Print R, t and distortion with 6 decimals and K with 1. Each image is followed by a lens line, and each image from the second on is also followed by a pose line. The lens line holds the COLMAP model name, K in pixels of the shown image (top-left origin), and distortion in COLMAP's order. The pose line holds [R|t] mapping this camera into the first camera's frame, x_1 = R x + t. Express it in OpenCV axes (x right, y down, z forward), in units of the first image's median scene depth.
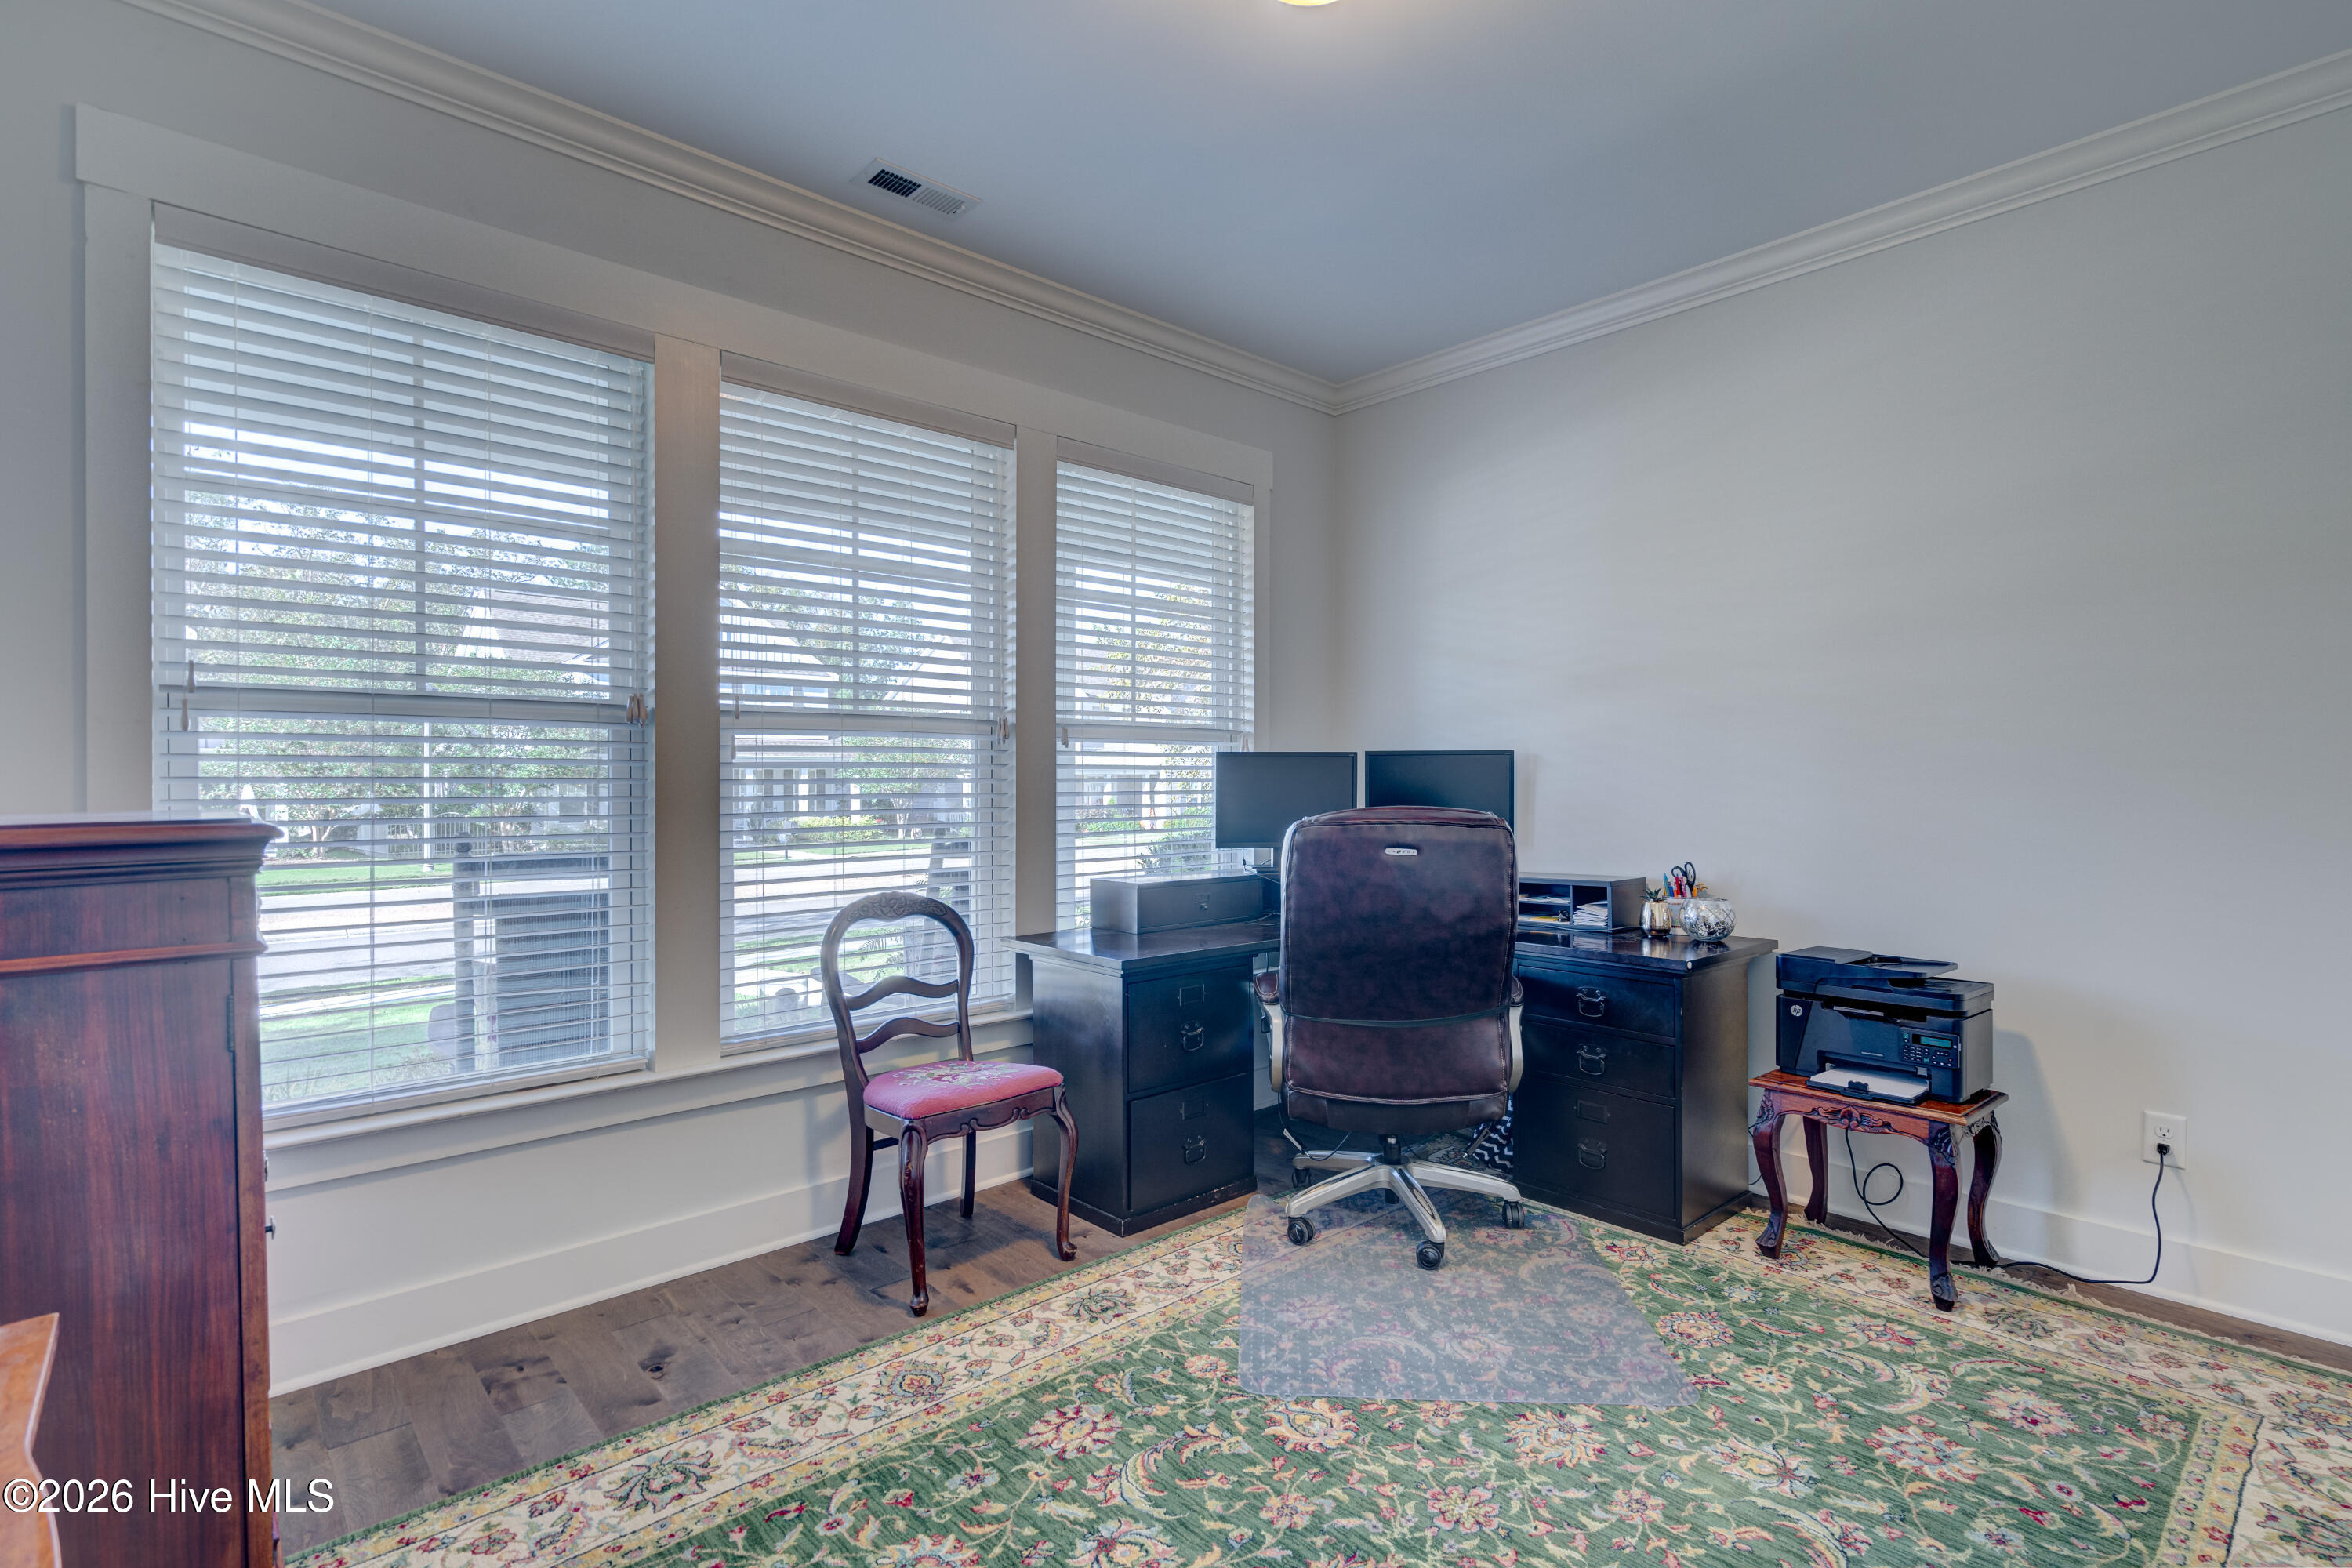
lens RADIAL K [[1162.9, 0, 1176.2], [0, 1162.9, 783.3], [0, 0, 1]] dist [0.016629, -0.000011]
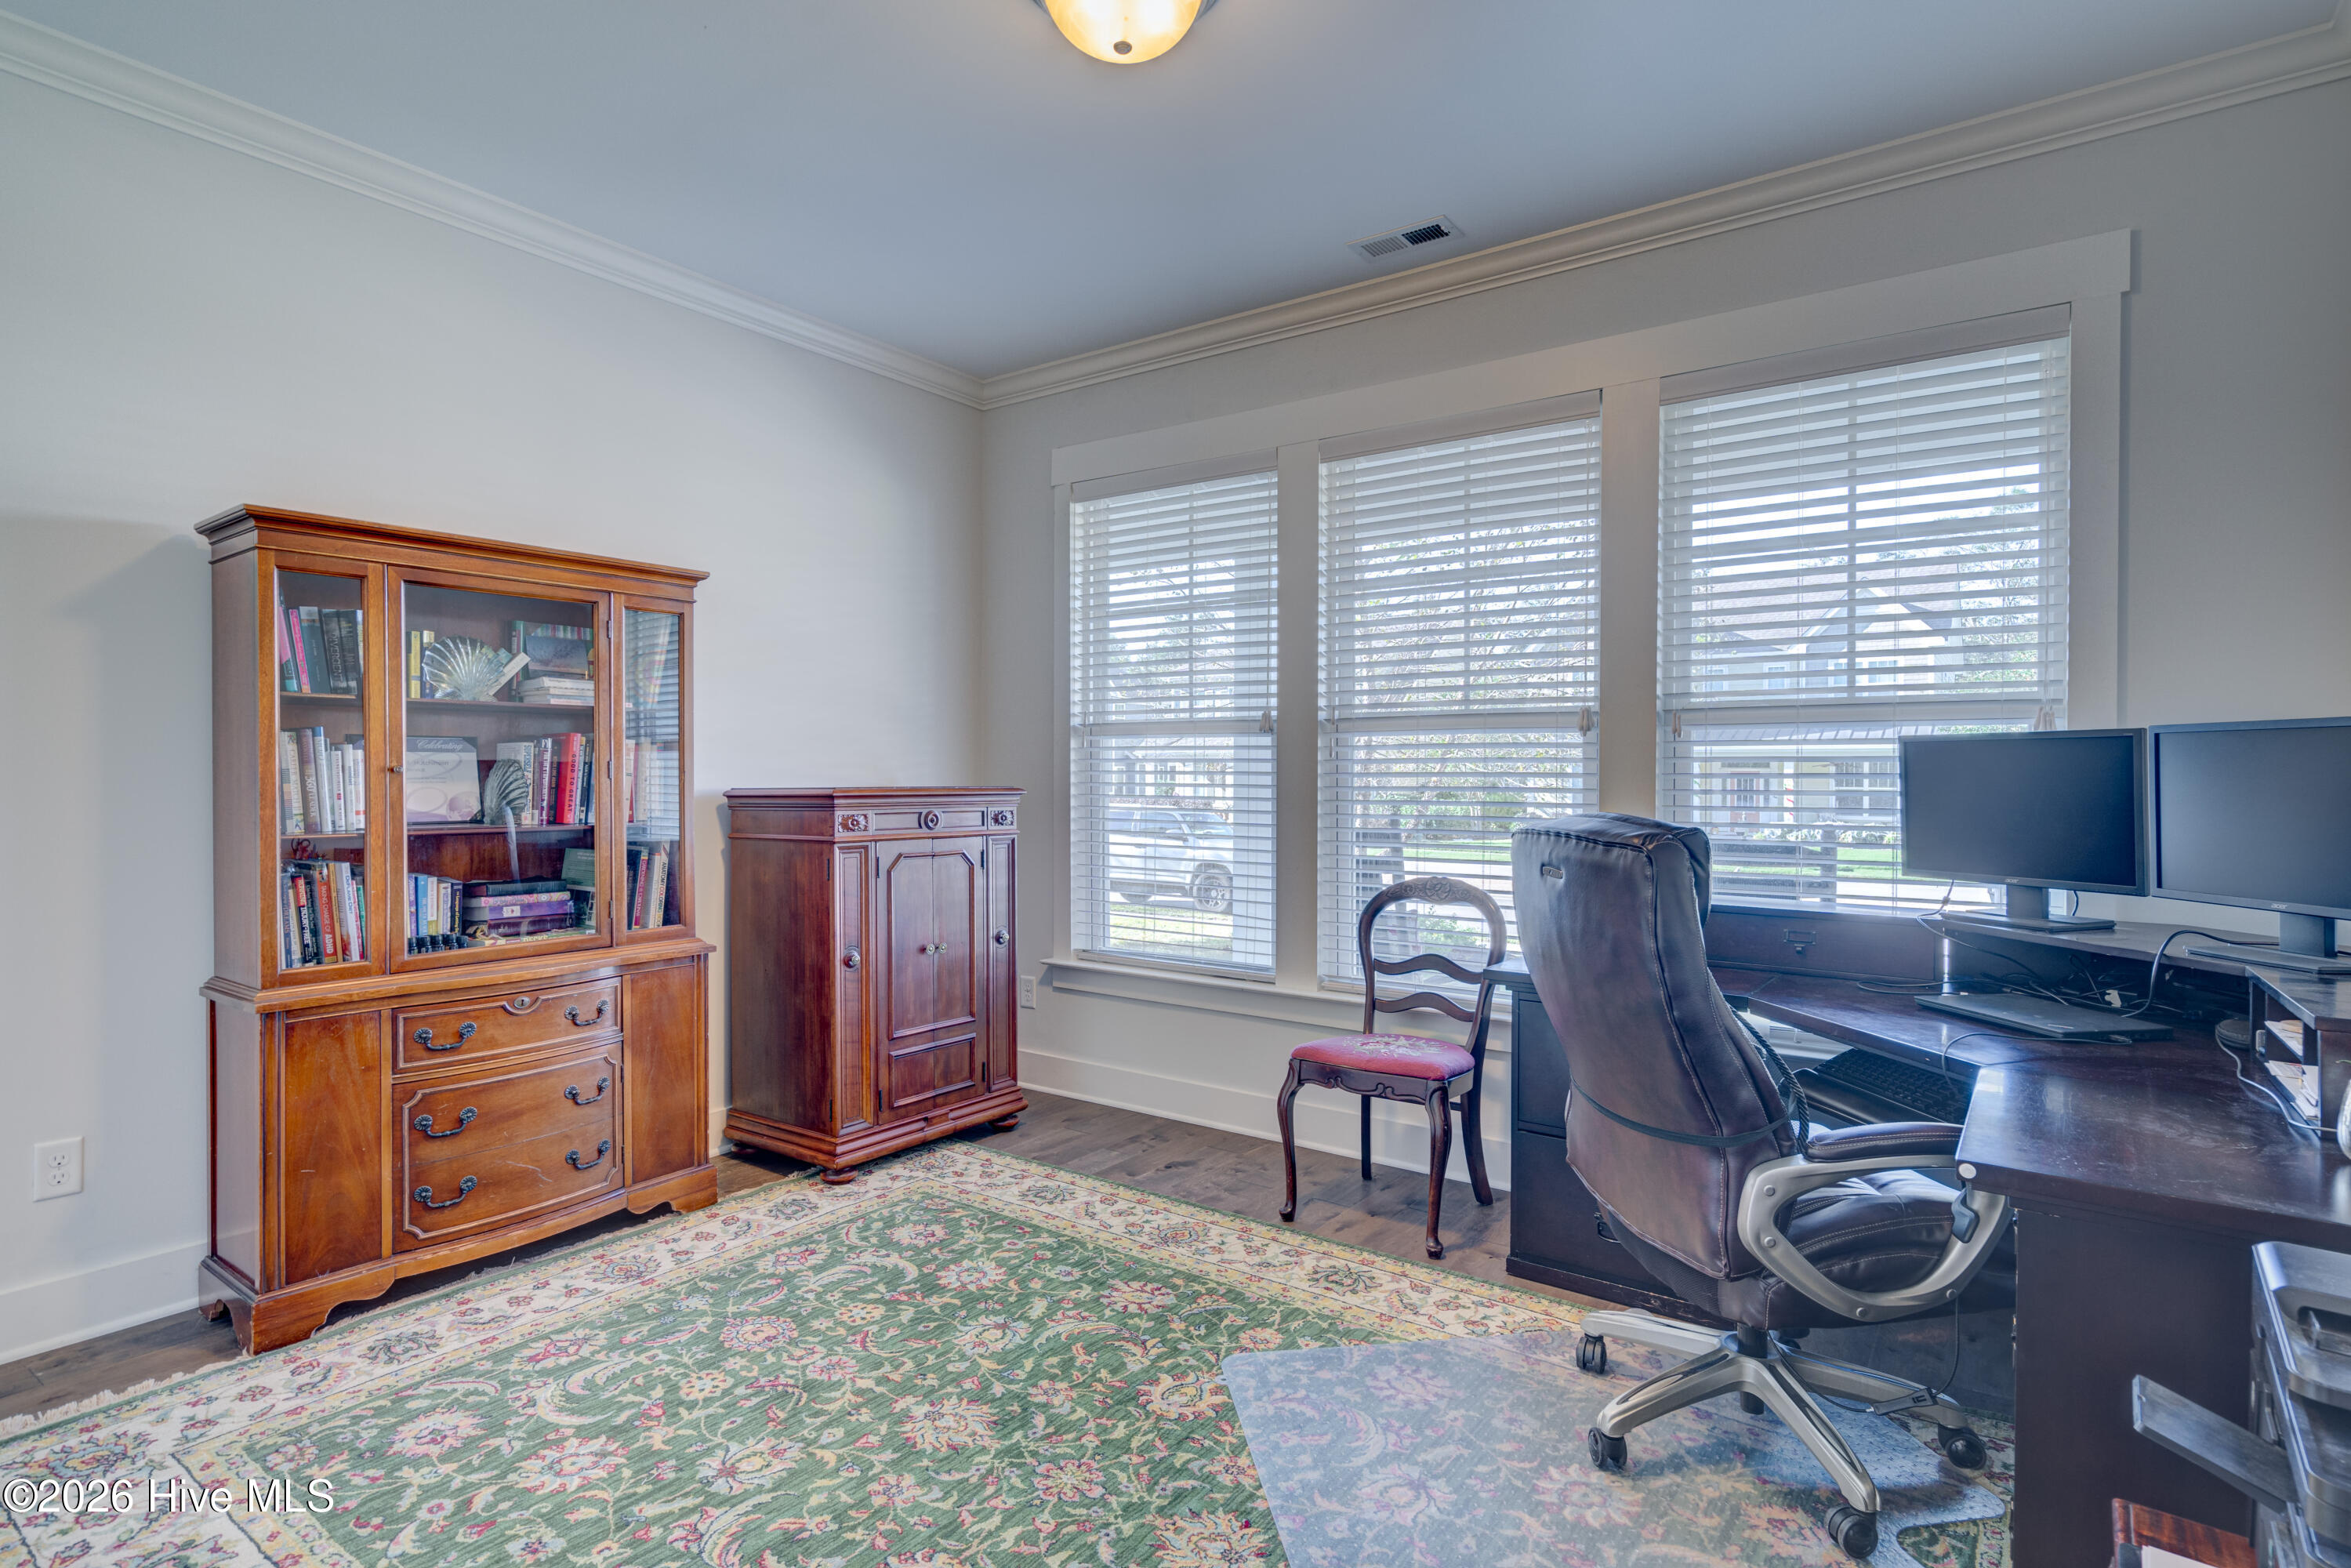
lens RADIAL K [[1166.5, 0, 1175.5], [0, 1166.5, 784.0], [0, 0, 1]] dist [-0.003631, -0.000073]
pose [[0.193883, 0.006489, -0.981003, 0.993066], [-0.011726, 0.999922, 0.004297, 0.005685], [0.980955, 0.010670, 0.193944, 0.702656]]
